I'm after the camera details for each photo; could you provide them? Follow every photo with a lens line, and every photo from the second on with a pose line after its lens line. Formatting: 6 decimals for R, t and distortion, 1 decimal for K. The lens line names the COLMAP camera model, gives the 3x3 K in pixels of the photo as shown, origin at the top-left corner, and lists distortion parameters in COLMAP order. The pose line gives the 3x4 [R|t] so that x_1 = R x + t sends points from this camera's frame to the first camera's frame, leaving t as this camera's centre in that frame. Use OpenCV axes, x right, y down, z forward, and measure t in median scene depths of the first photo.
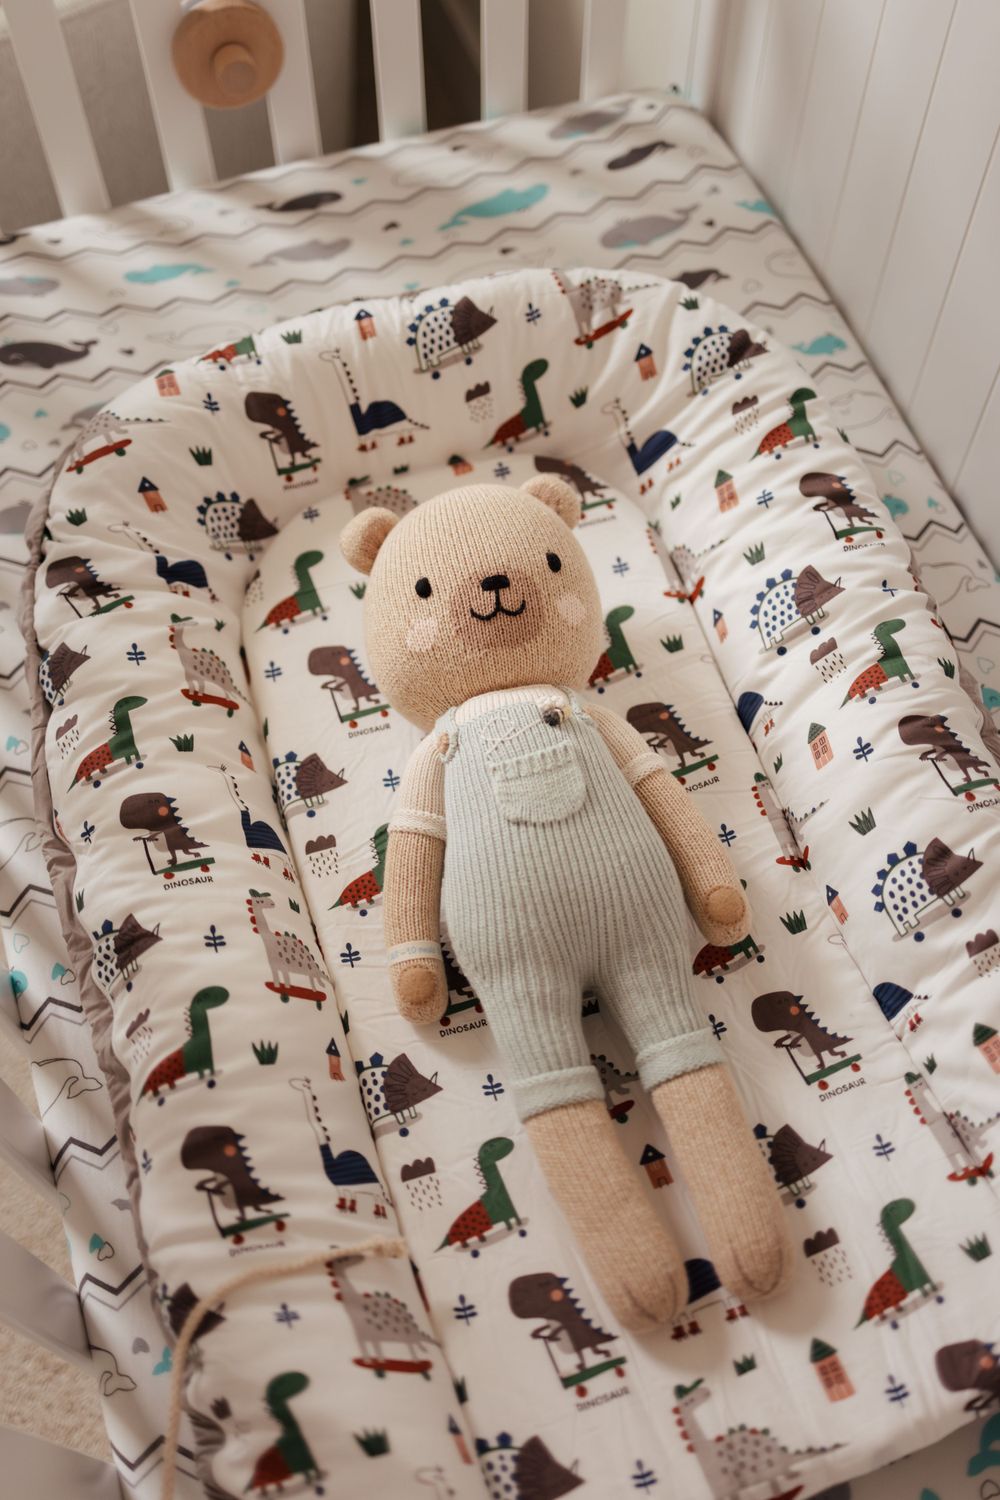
lens RADIAL K [[1491.8, 0, 500.0], [0, 1491.8, 750.0], [0, 0, 1]] dist [-0.077937, 0.041253]
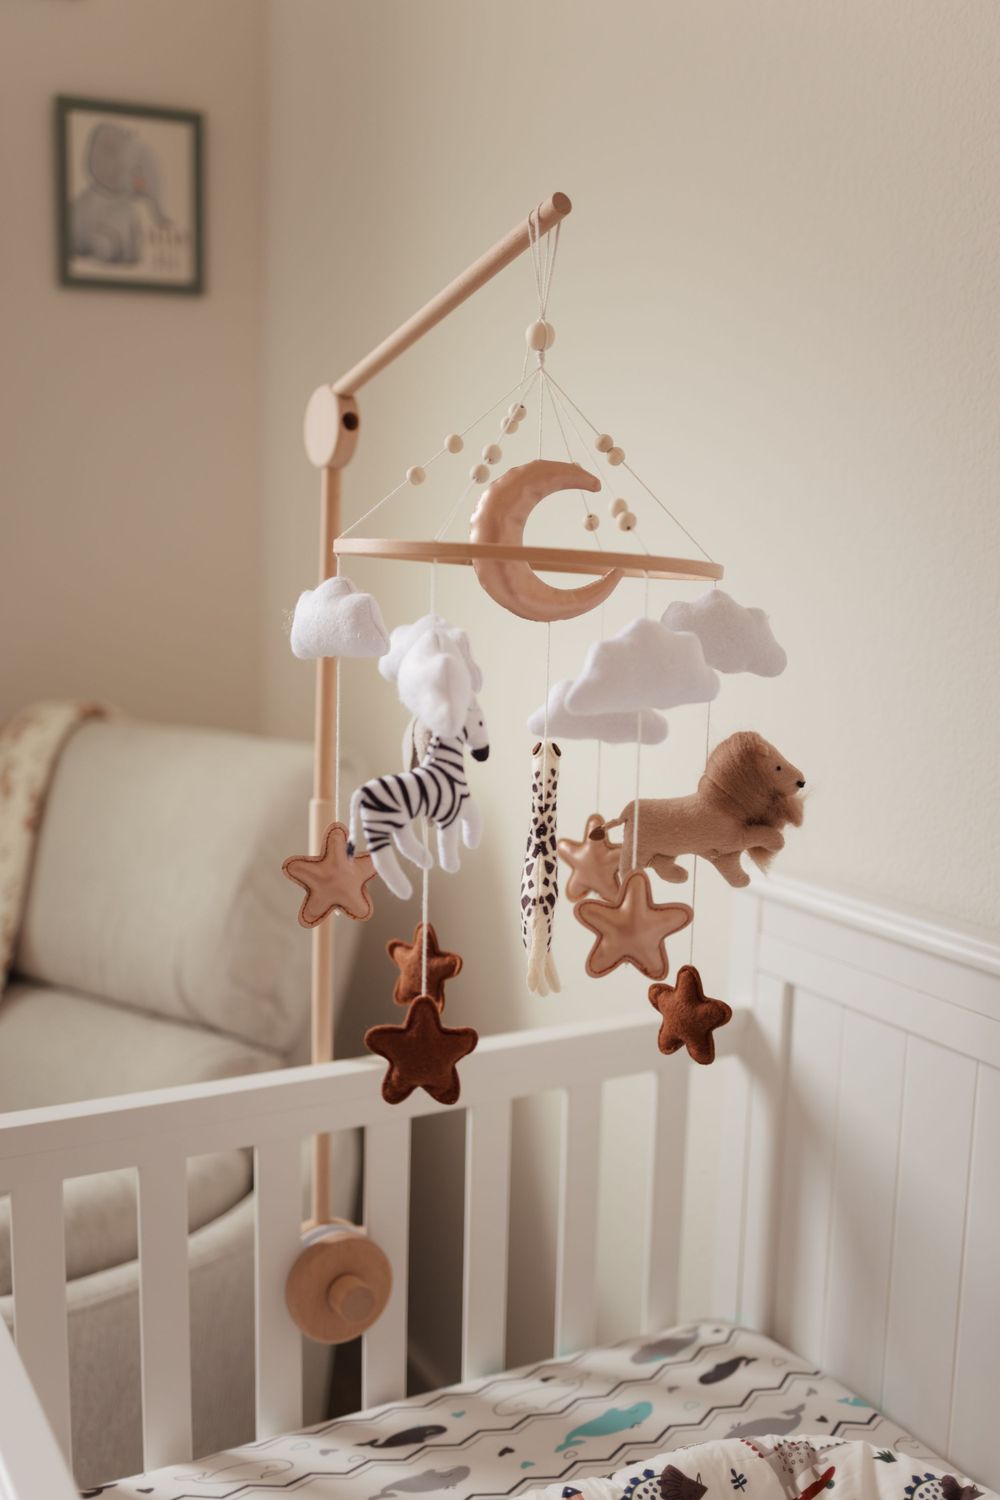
lens RADIAL K [[1491.8, 0, 500.0], [0, 1491.8, 750.0], [0, 0, 1]] dist [-0.077937, 0.041253]
pose [[0.985260, -0.000593, 0.171064, -0.239543], [0.135724, 0.611396, -0.779598, 0.107455], [-0.104125, 0.791324, 0.602465, 0.070463]]
